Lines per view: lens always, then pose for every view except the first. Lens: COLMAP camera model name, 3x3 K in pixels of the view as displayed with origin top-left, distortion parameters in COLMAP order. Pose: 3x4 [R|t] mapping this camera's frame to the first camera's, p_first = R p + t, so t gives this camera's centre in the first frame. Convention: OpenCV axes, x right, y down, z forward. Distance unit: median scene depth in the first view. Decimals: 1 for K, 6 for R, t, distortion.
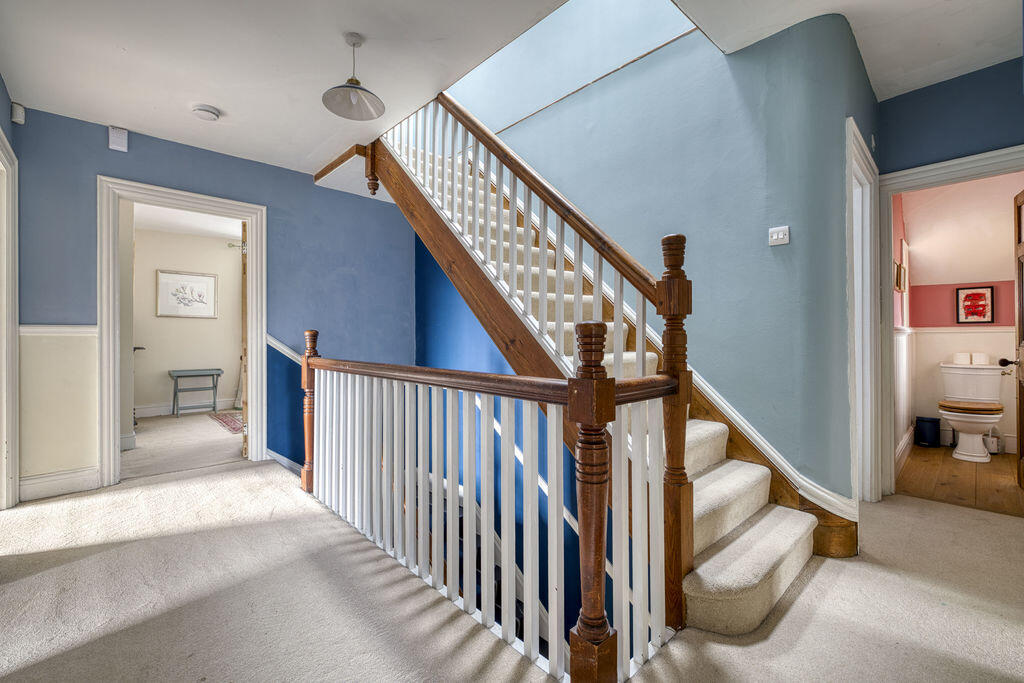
lens RADIAL K [[441.6, 0, 514.2], [0, 441.6, 340.4], [0, 0, 1]] dist [-0.004343, -0.000327]
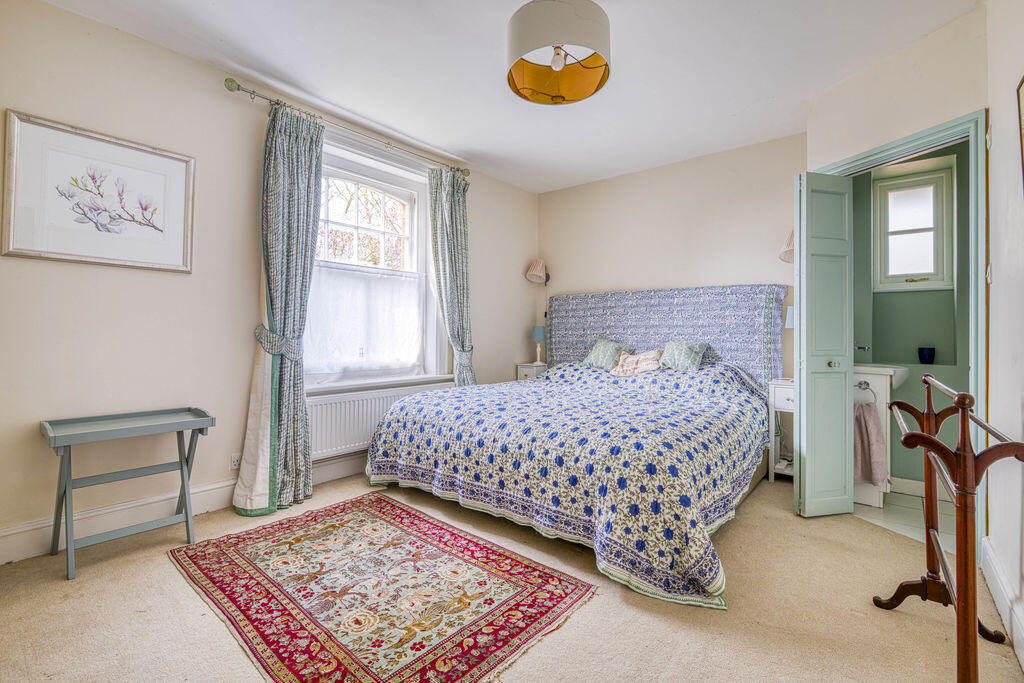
lens RADIAL K [[441.6, 0, 509.6], [0, 441.6, 333.4], [0, 0, 1]] dist [-0.004343, -0.000327]
pose [[0.995343, 0.013257, 0.095485, -0.460039], [-0.012704, 0.999899, -0.006399, 0.001221], [-0.095560, 0.005156, 0.995410, 0.628189]]
